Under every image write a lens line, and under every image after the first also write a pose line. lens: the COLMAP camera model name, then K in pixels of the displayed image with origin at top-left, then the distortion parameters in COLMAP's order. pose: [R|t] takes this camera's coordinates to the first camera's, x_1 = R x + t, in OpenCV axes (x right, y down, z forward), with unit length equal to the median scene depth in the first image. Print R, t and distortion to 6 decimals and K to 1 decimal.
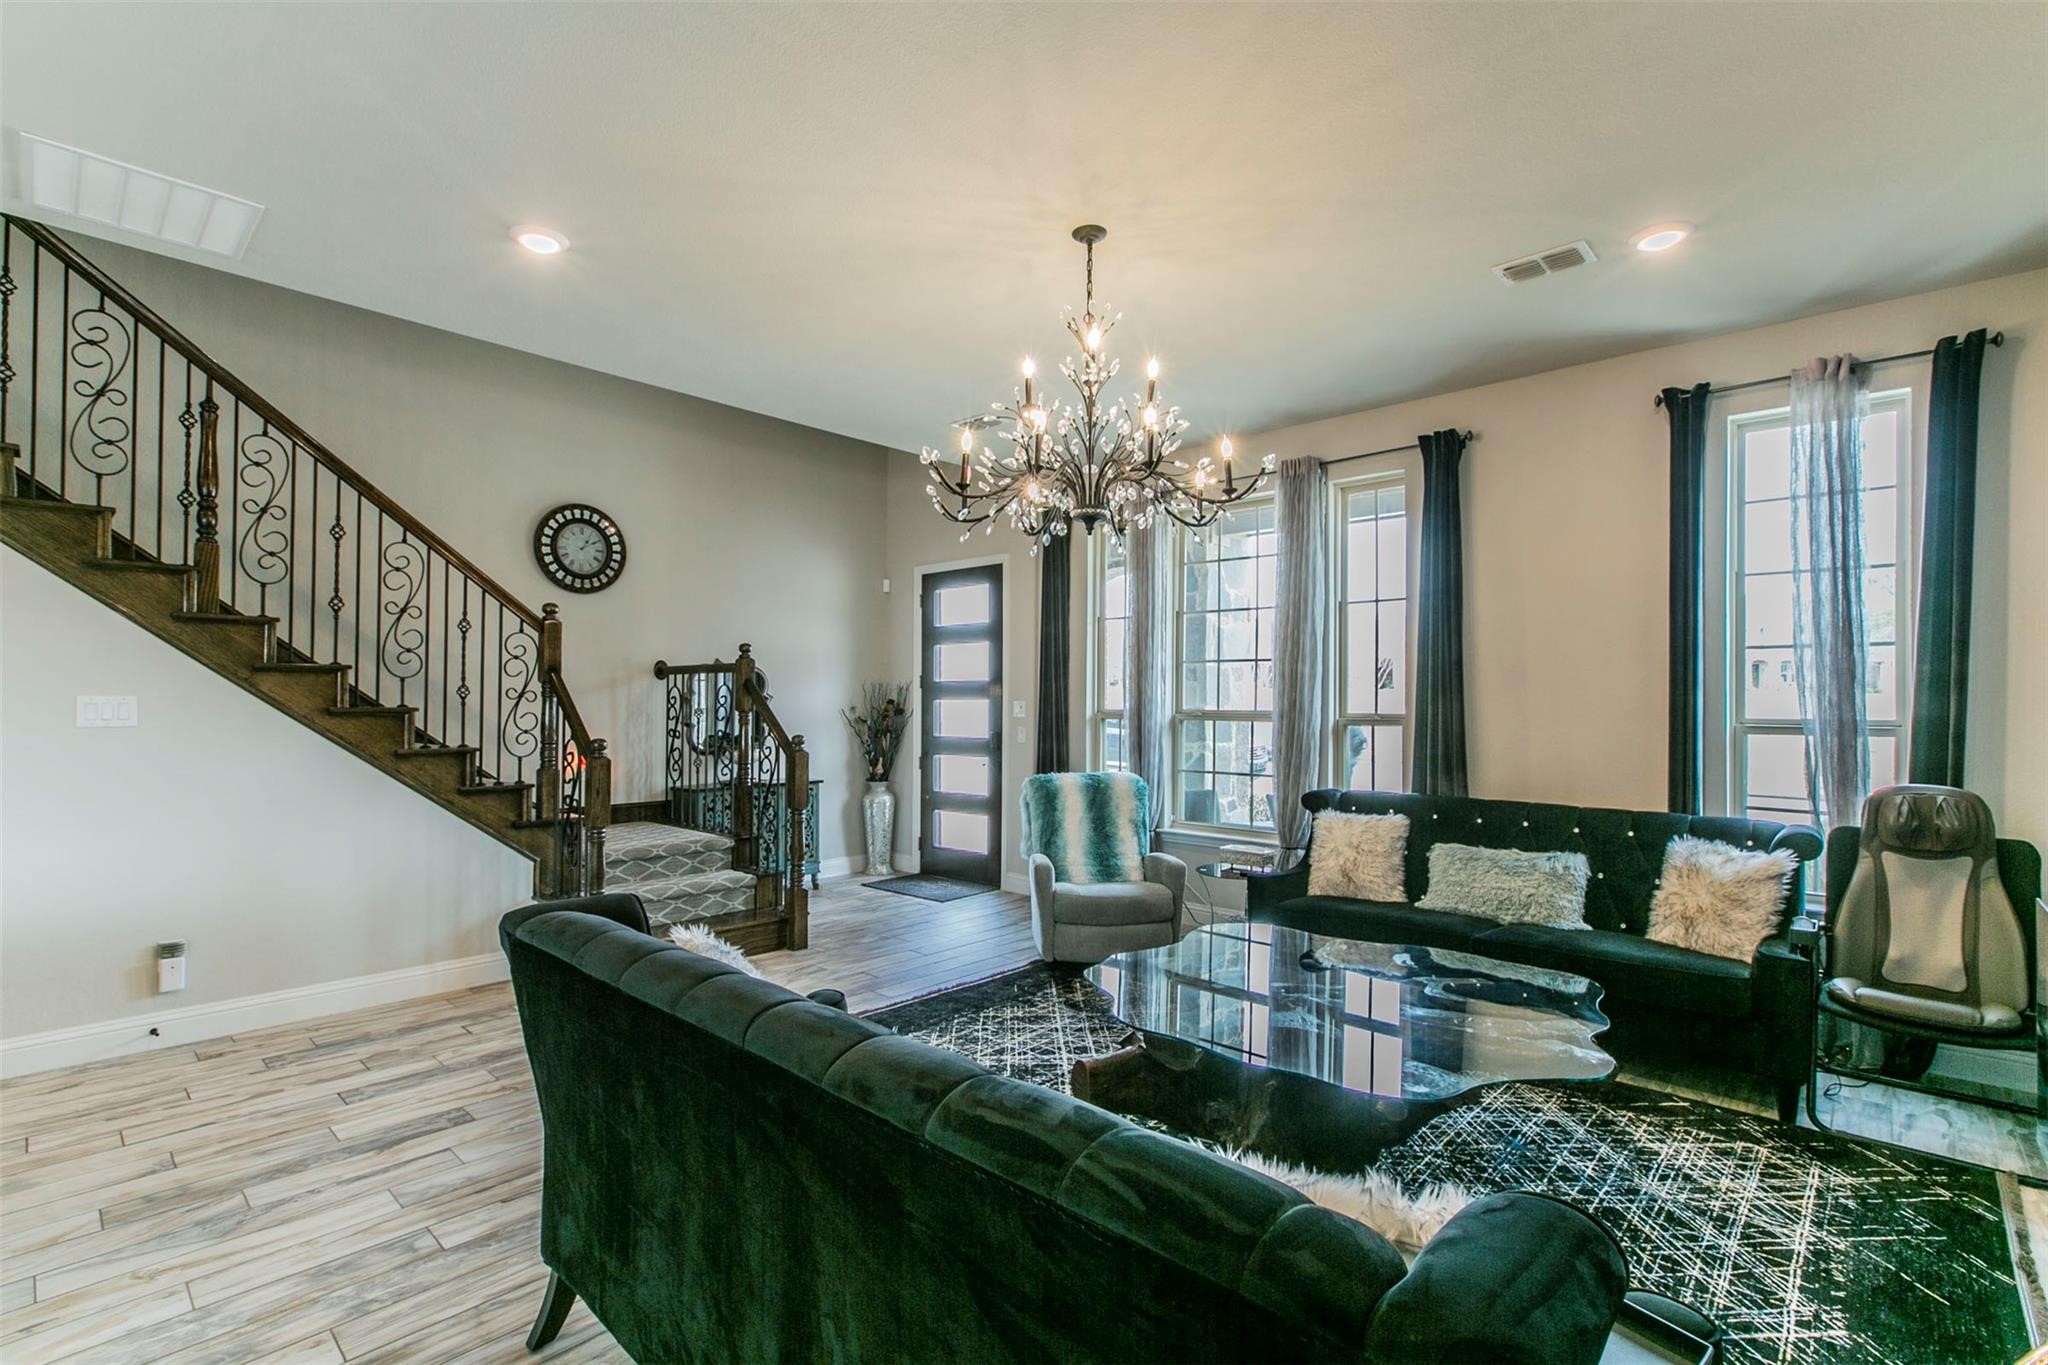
lens RADIAL K [[938.8, 0, 1005.8], [0, 938.8, 700.7], [0, 0, 1]] dist [-0.000143, -0.000133]
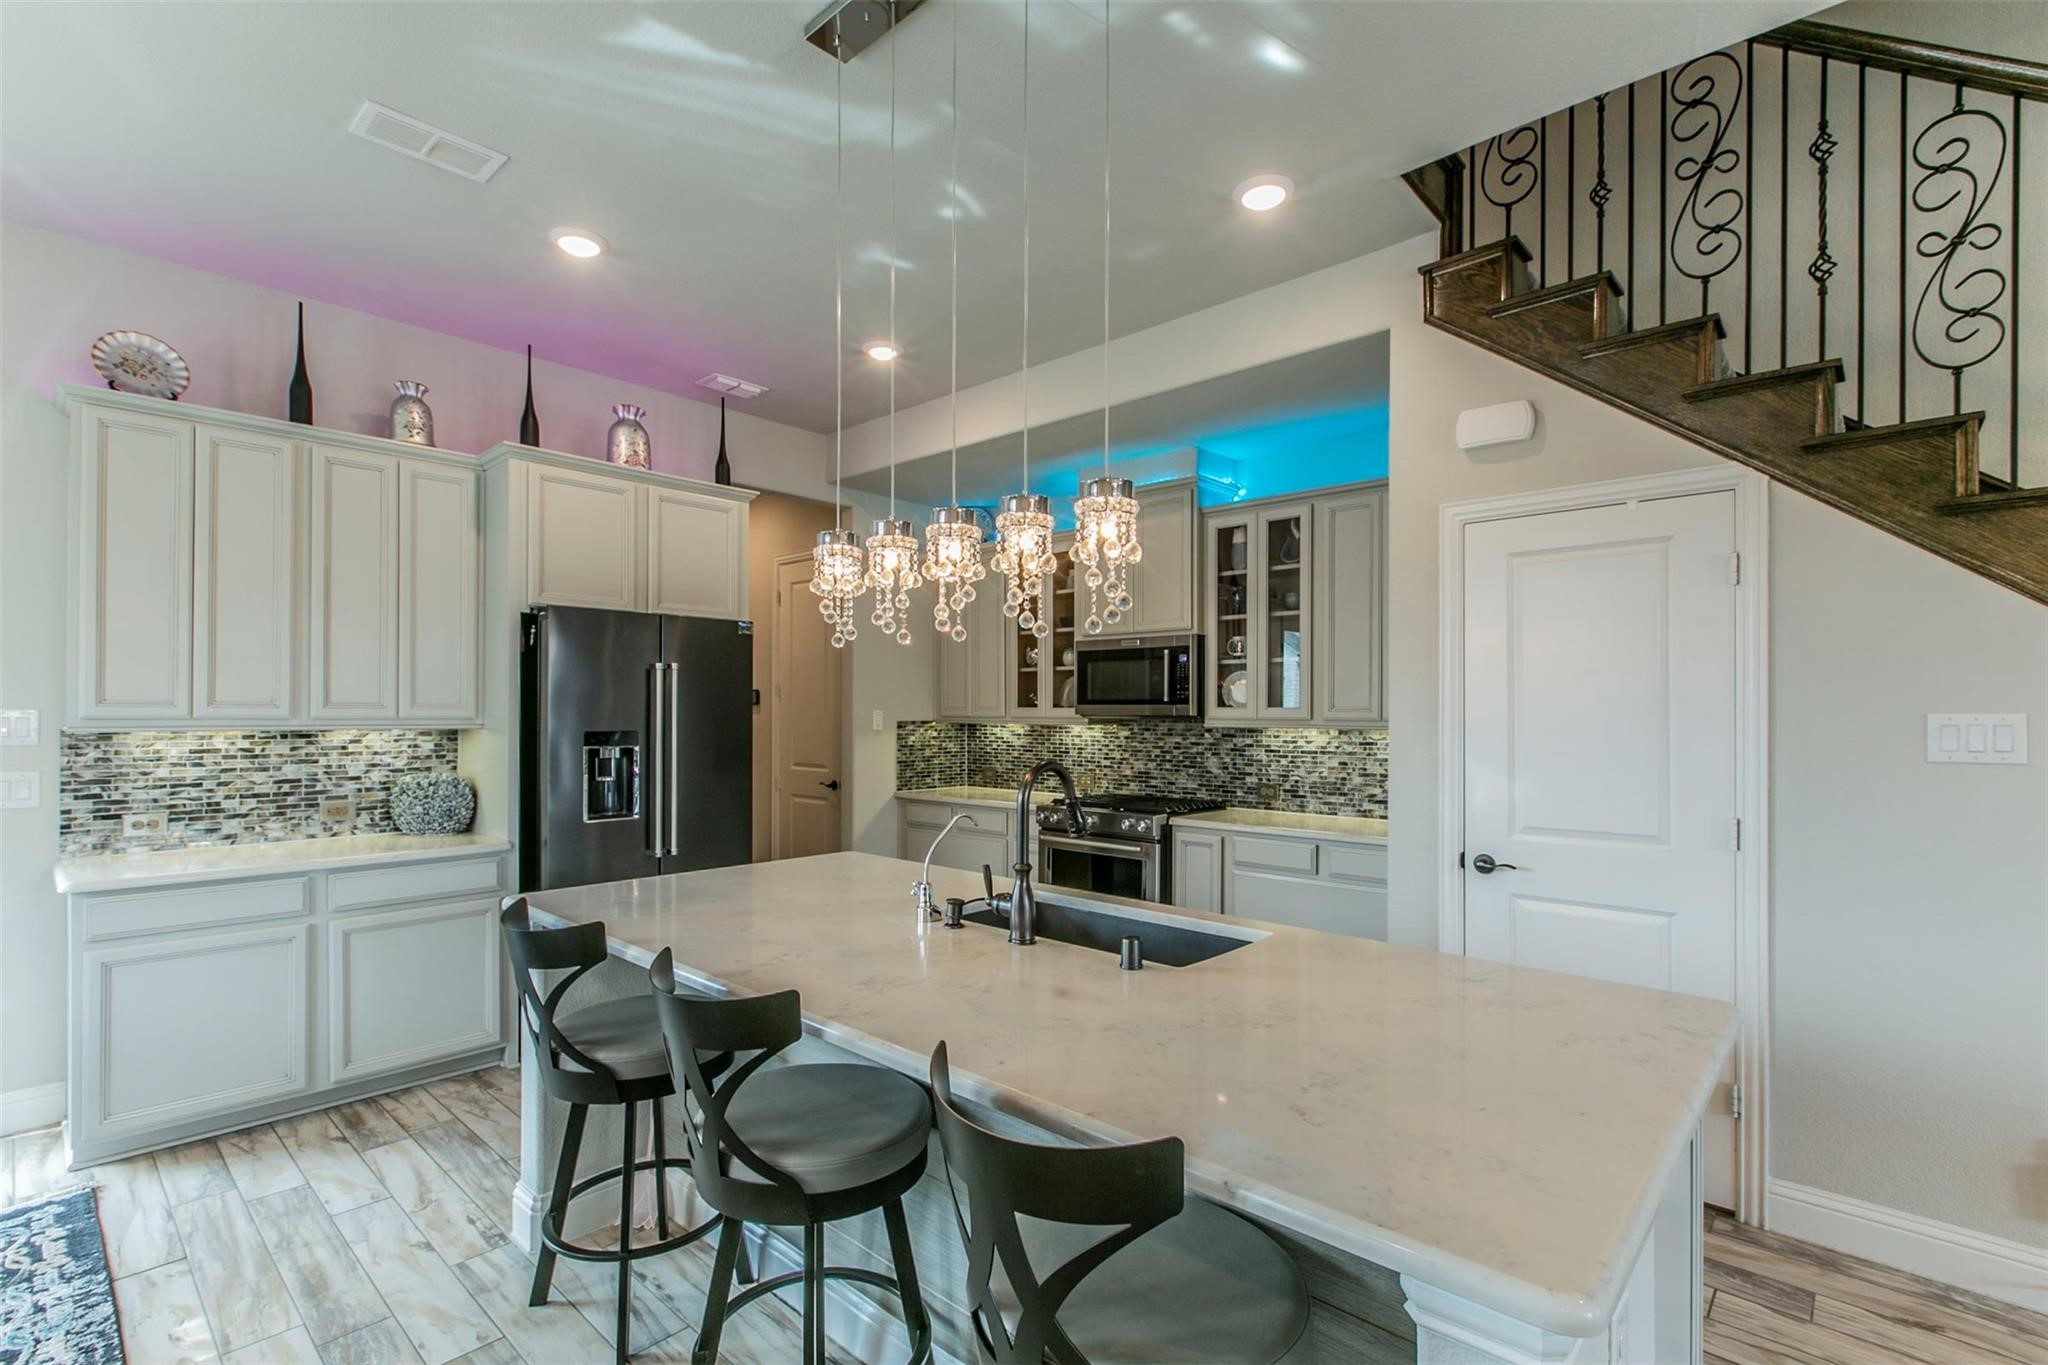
lens RADIAL K [[938.8, 0, 1005.8], [0, 938.8, 700.7], [0, 0, 1]] dist [-0.000143, -0.000133]
pose [[0.007868, -0.013969, -0.999871, -0.323505], [-0.001194, 0.999902, -0.013979, -0.003798], [0.999968, 0.001304, 0.007851, 0.334664]]
